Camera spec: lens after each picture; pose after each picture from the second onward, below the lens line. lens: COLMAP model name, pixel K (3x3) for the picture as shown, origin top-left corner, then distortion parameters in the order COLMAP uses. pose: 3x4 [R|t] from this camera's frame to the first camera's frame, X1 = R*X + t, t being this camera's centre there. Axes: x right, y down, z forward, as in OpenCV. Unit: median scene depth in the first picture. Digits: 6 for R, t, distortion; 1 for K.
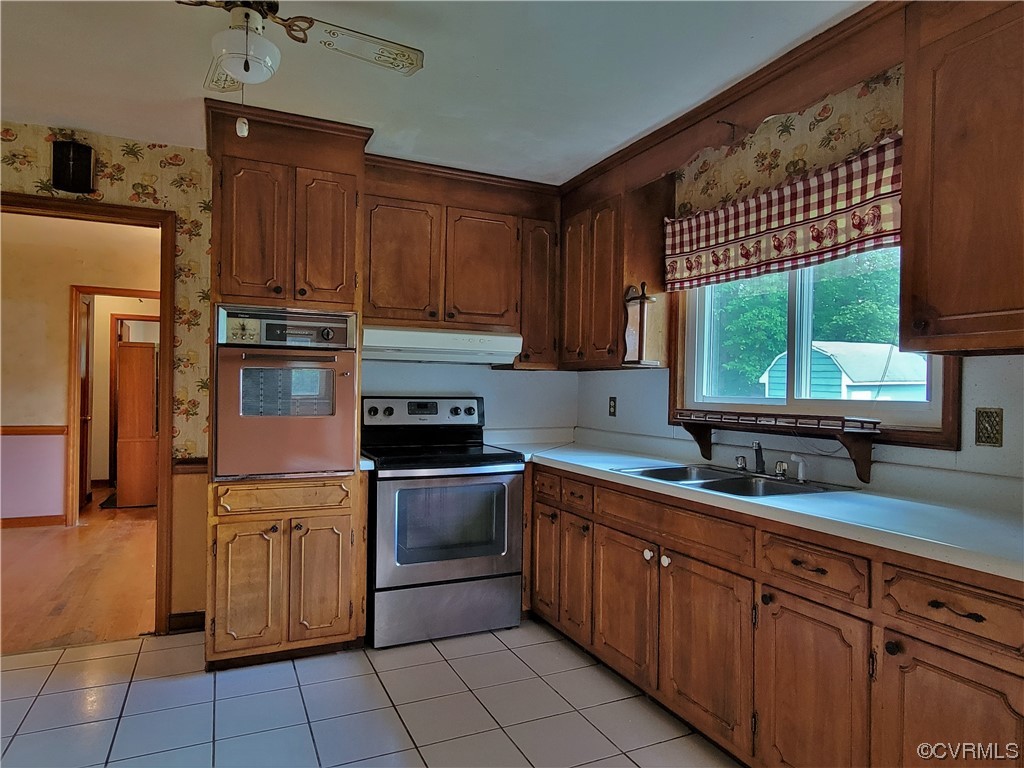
lens RADIAL K [[636.3, 0, 515.5], [0, 636.3, 391.1], [0, 0, 1]] dist [0.003233, -0.002865]
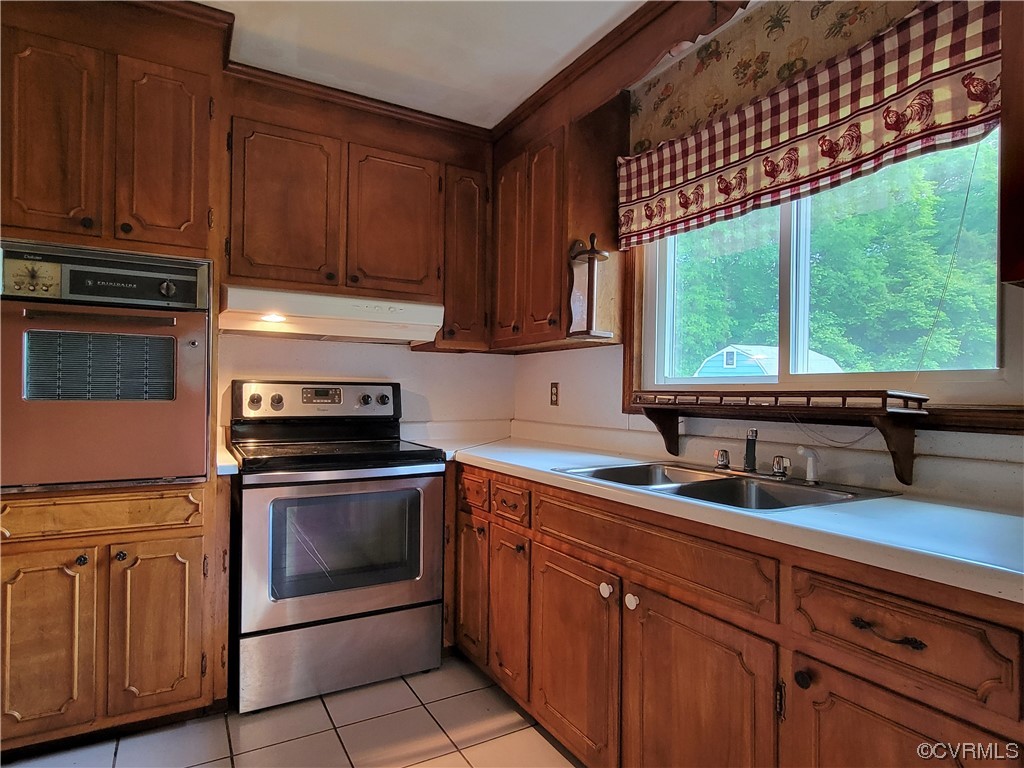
lens RADIAL K [[588.3, 0, 513.9], [0, 588.3, 391.8], [0, 0, 1]] dist [0.004187, -0.004368]
pose [[0.996491, -0.002903, 0.083651, 0.043653], [0.003286, 0.999985, -0.004452, 0.032631], [-0.083637, 0.004711, 0.996485, 0.296739]]
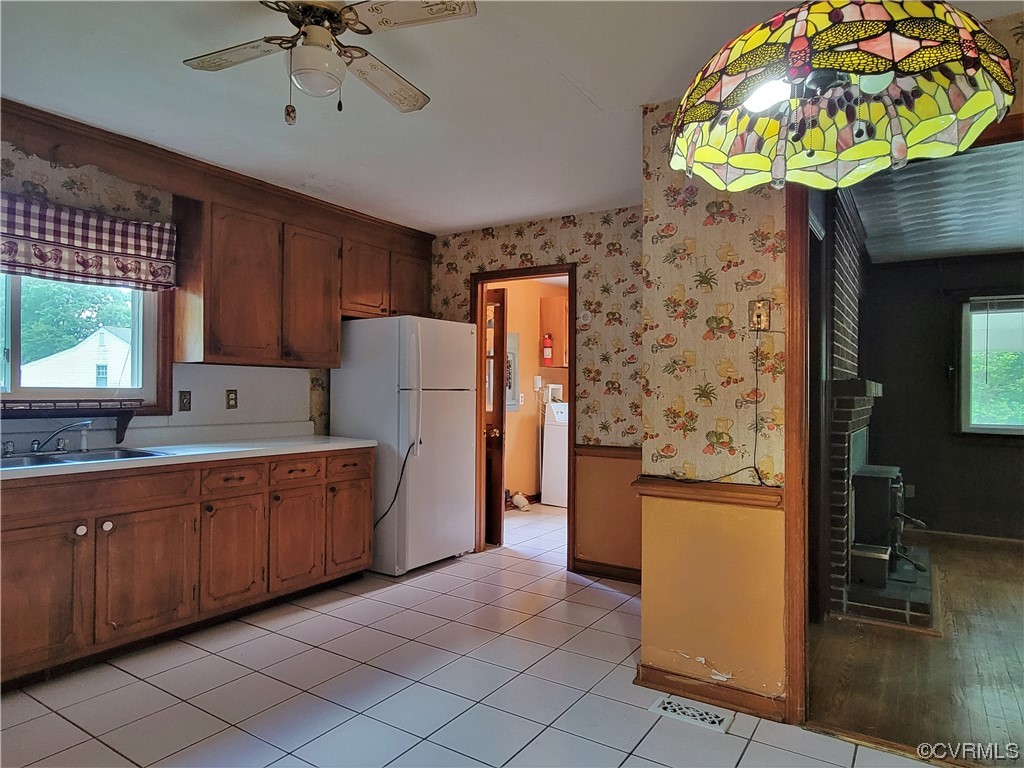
lens RADIAL K [[636.3, 0, 514.4], [0, 636.3, 391.1], [0, 0, 1]] dist [0.003233, -0.002865]
pose [[-0.534300, -0.018702, 0.845088, -0.932660], [-0.016264, 0.999798, 0.011843, -0.007865], [-0.845139, -0.007417, -0.534496, 0.798711]]
